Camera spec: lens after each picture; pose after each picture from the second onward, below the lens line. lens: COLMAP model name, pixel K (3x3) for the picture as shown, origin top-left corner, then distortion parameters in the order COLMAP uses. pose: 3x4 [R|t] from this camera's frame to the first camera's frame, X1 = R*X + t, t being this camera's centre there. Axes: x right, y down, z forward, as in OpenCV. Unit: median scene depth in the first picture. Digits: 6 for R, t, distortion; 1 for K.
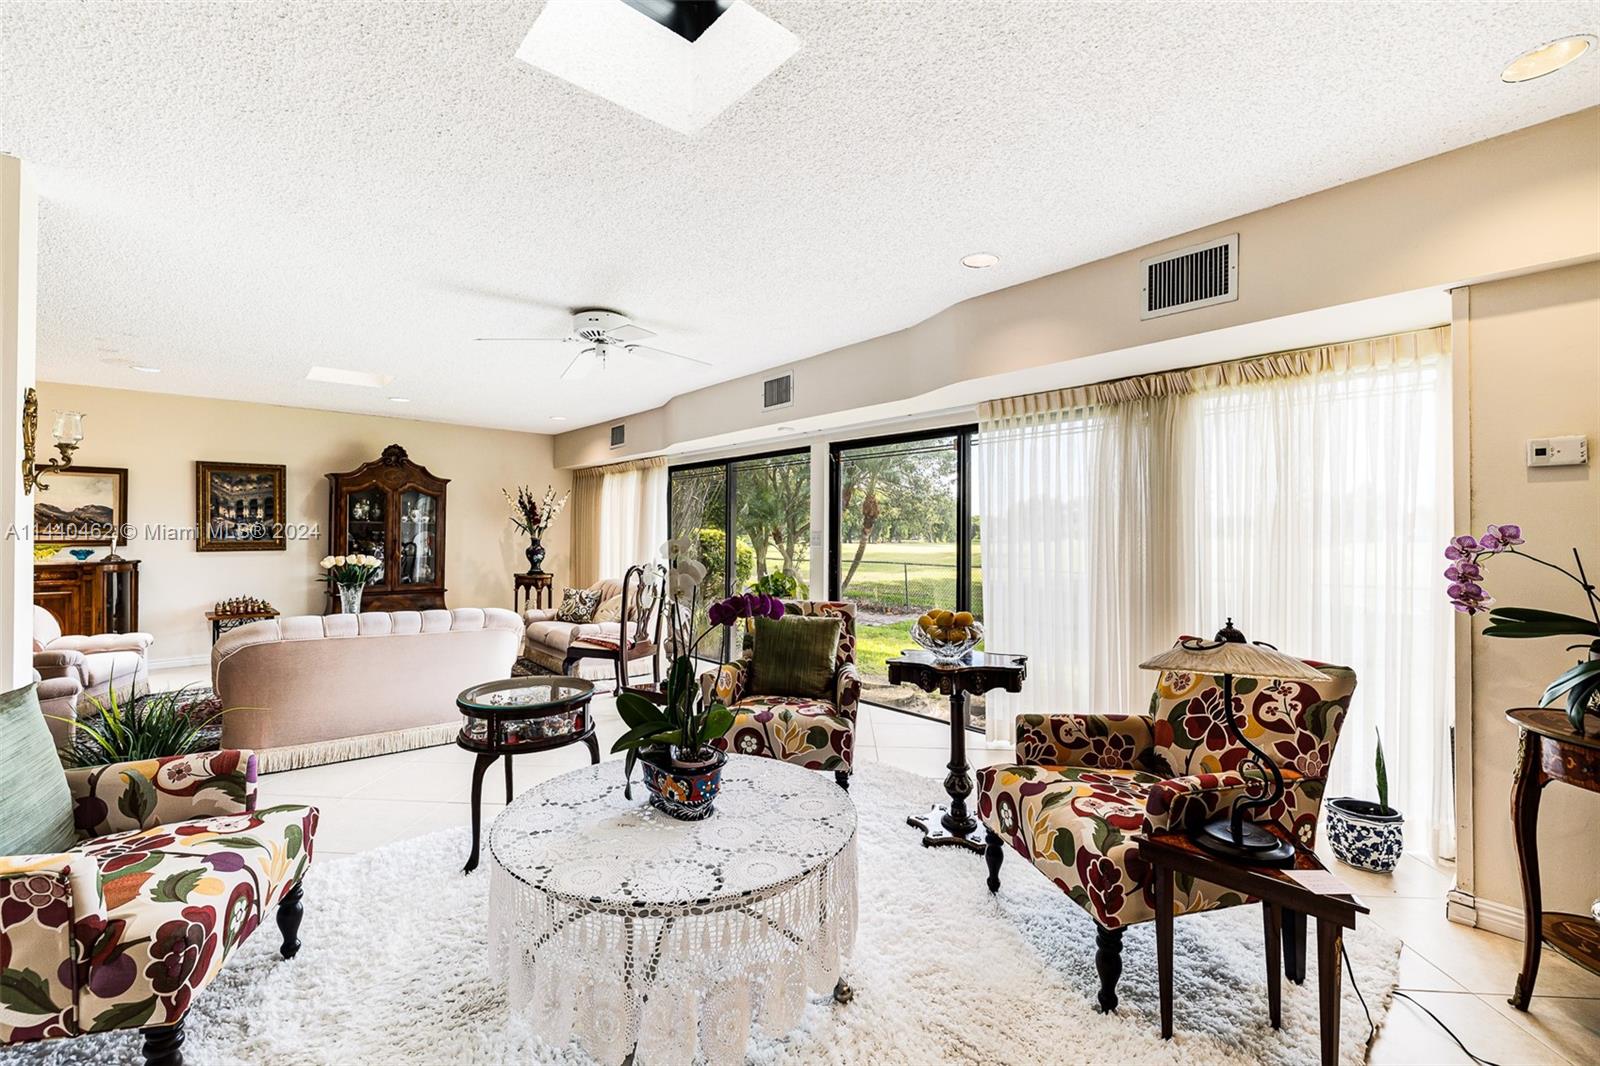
lens RADIAL K [[671.3, 0, 788.2], [0, 671.3, 528.1], [0, 0, 1]] dist [-0.000131, 0.000205]
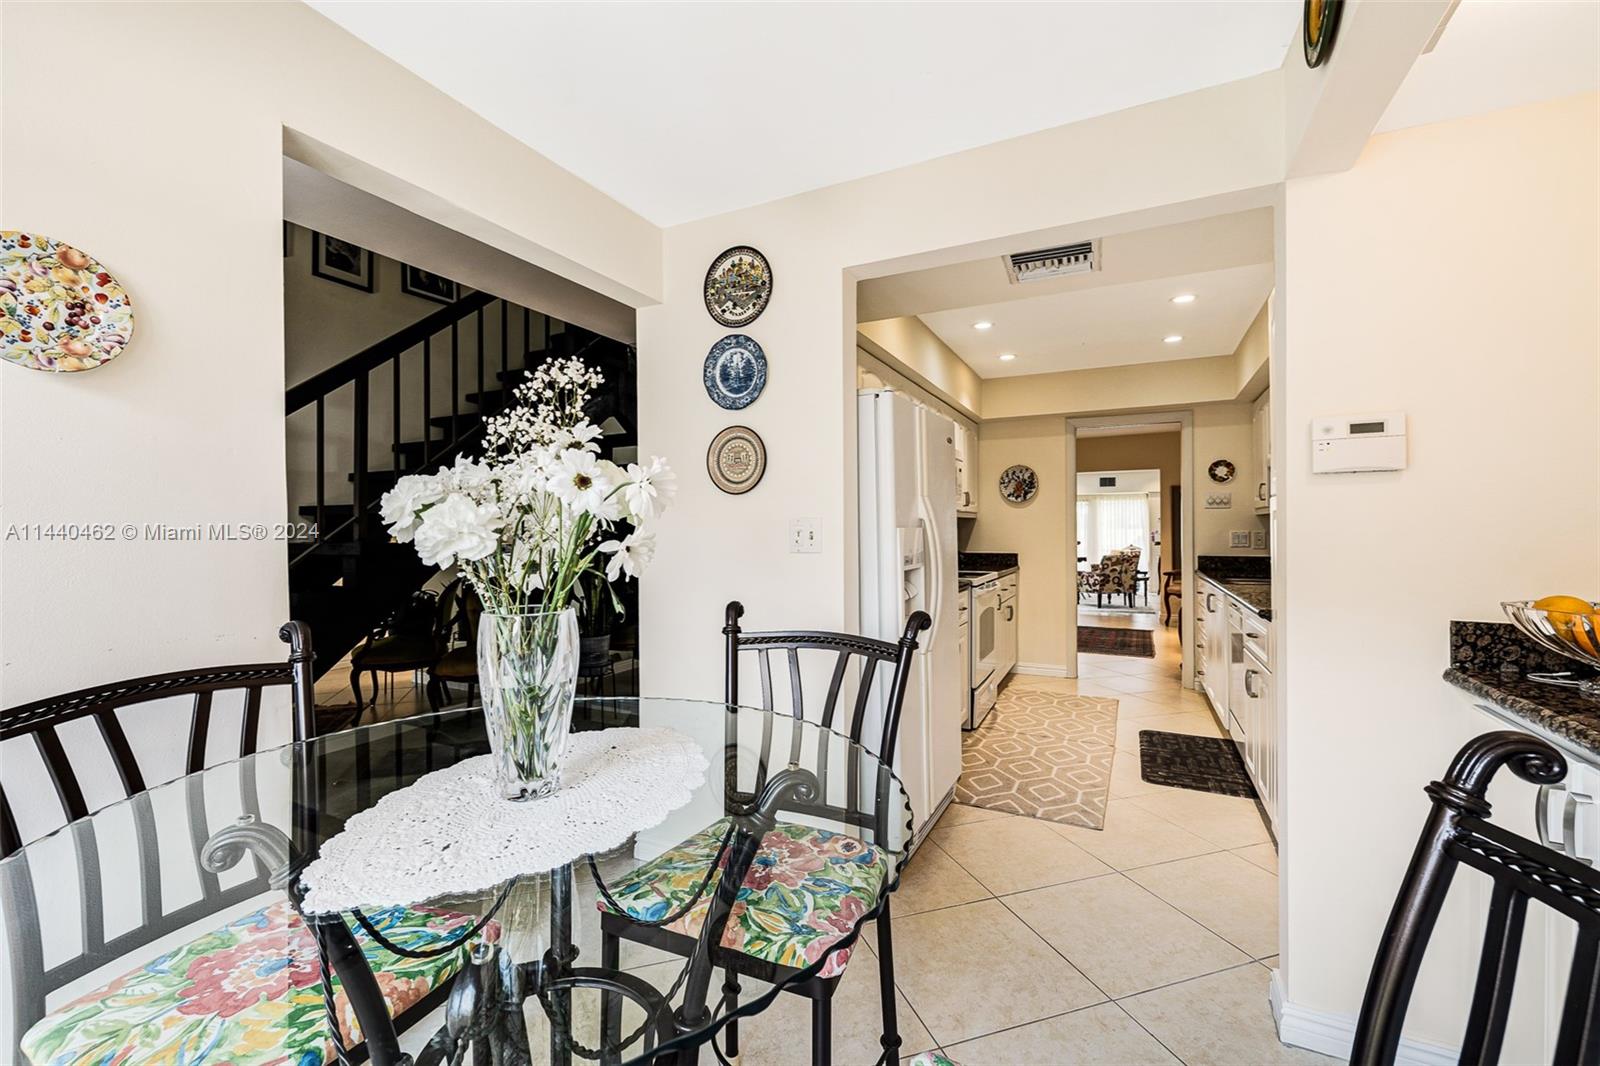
lens RADIAL K [[672.5, 0, 791.8], [0, 672.5, 530.5], [0, 0, 1]] dist [-0.001588, -0.000018]
pose [[0.926669, -0.010702, 0.375725, -3.001900], [0.006626, 0.999904, 0.012138, -0.065670], [-0.375819, -0.008759, 0.926652, -2.399955]]
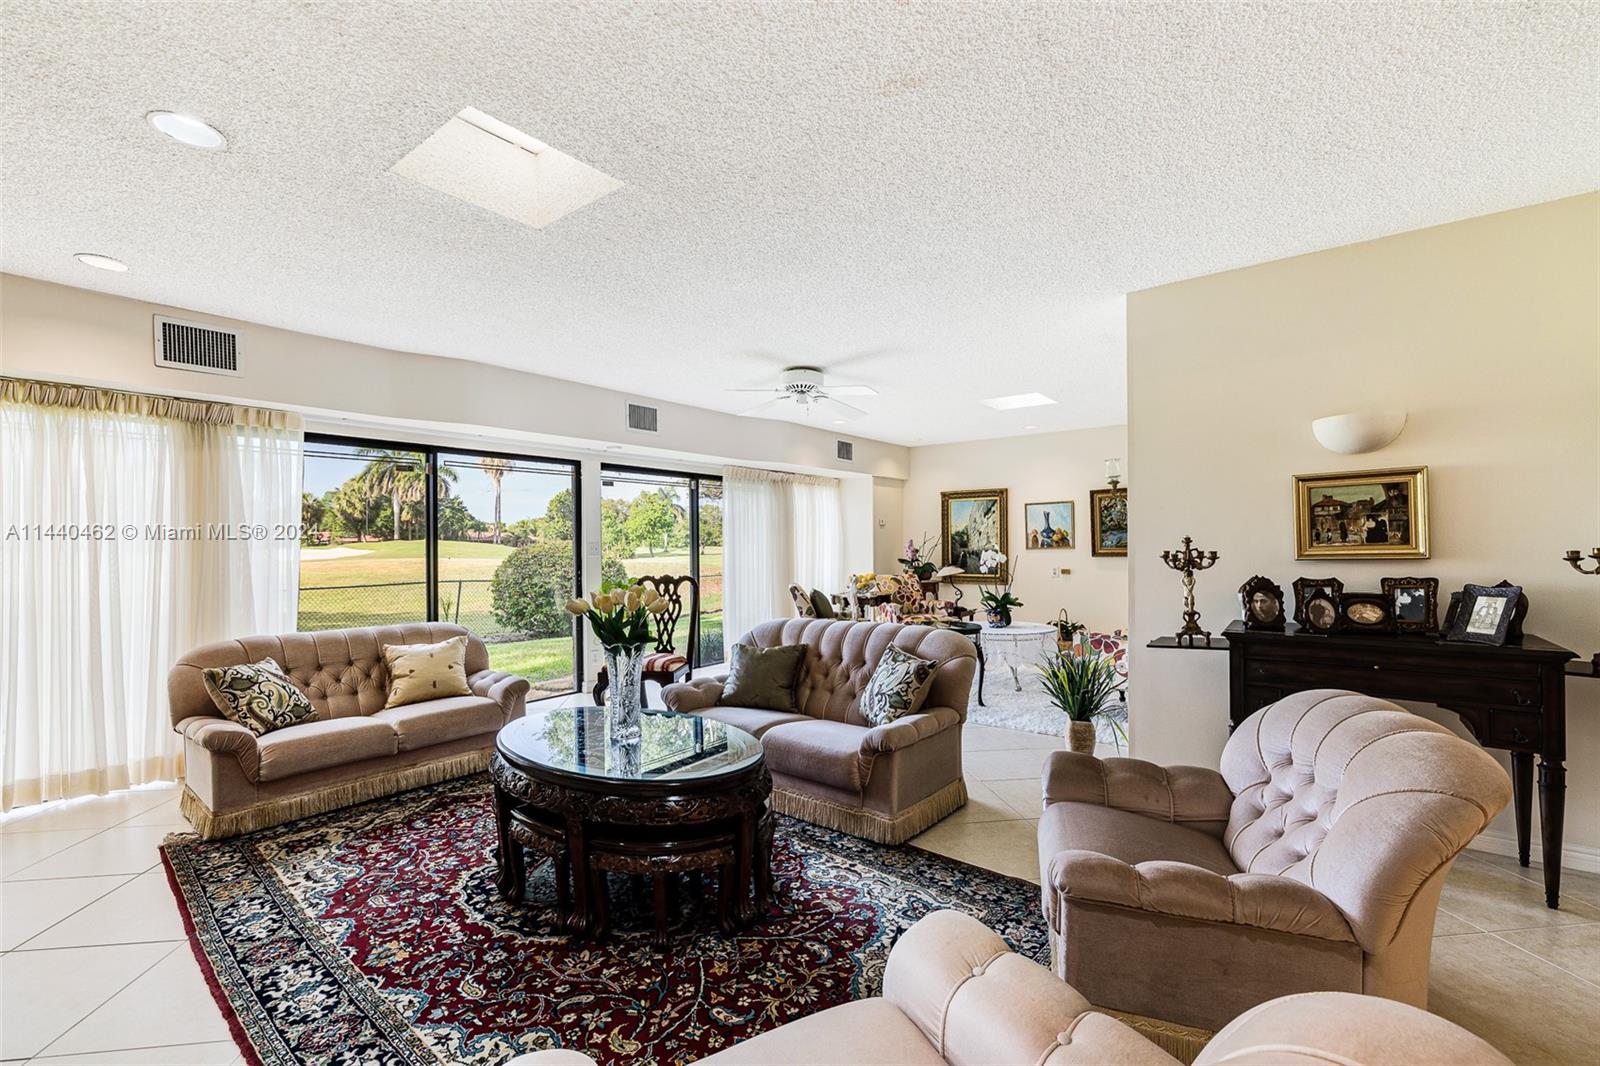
lens RADIAL K [[679.7, 0, 790.5], [0, 679.7, 542.1], [0, 0, 1]] dist [-0.001377, -0.000701]
pose [[-0.190797, -0.000678, 0.981629, -1.780077], [-0.000899, 0.999999, 0.000516, 0.006213], [-0.981629, -0.000784, -0.190797, 1.465630]]
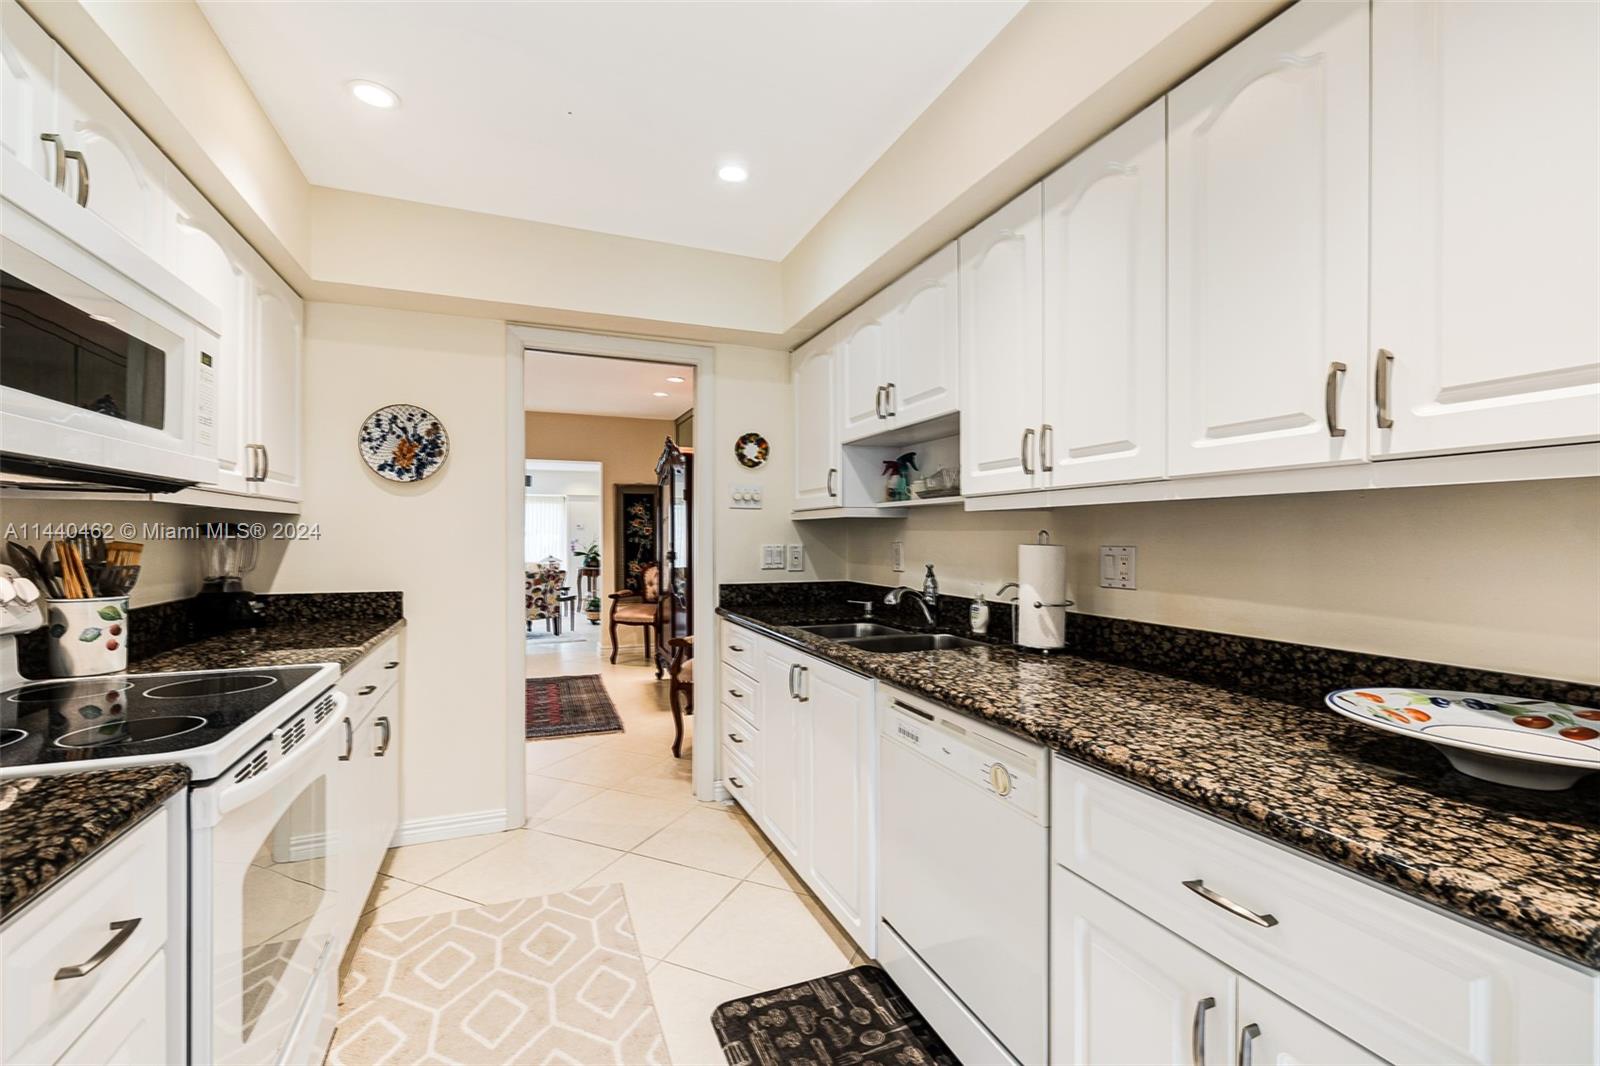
lens RADIAL K [[675.9, 0, 785.9], [0, 675.9, 541.5], [0, 0, 1]] dist [-0.000574, 0.000052]
pose [[0.340787, -0.013264, 0.940047, -2.422671], [-0.009284, 0.999804, 0.017473, -0.061385], [-0.940095, -0.014682, 0.340597, -1.728685]]
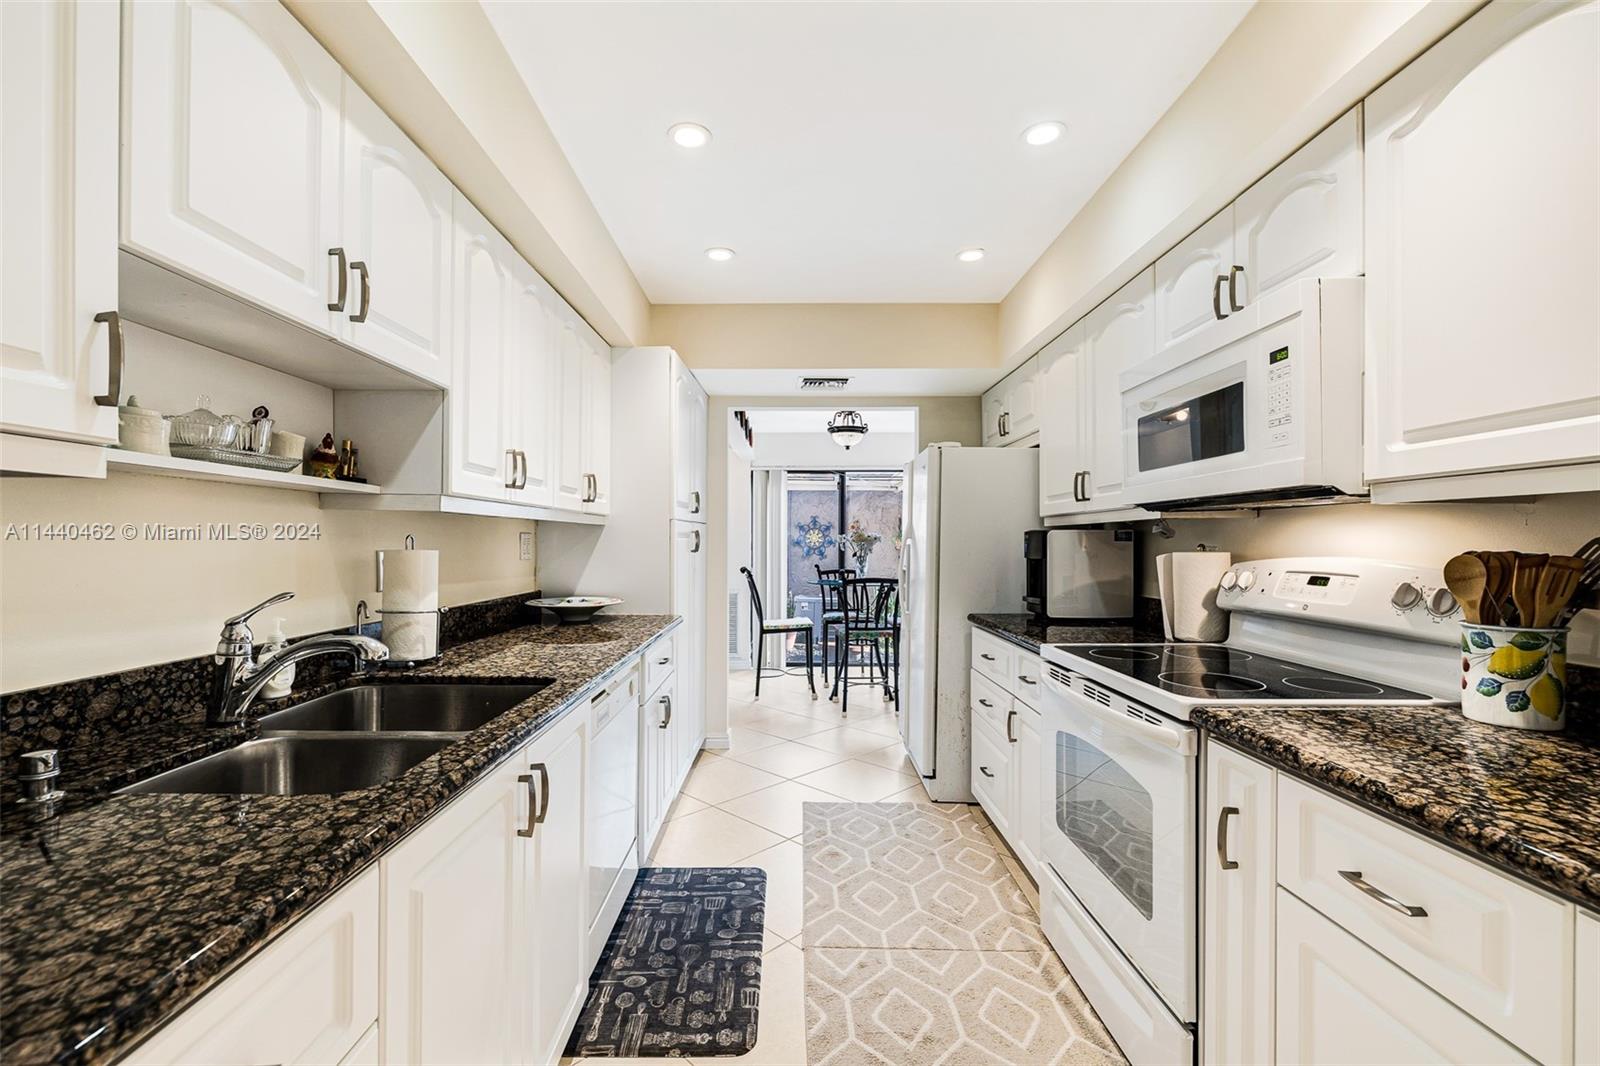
lens RADIAL K [[675.9, 0, 785.9], [0, 675.9, 541.5], [0, 0, 1]] dist [-0.000574, 0.000052]
pose [[-0.655884, -0.019380, -0.754613, -1.567420], [0.000395, 0.999661, -0.026017, -0.042232], [0.754861, -0.017362, -0.655654, -1.137118]]
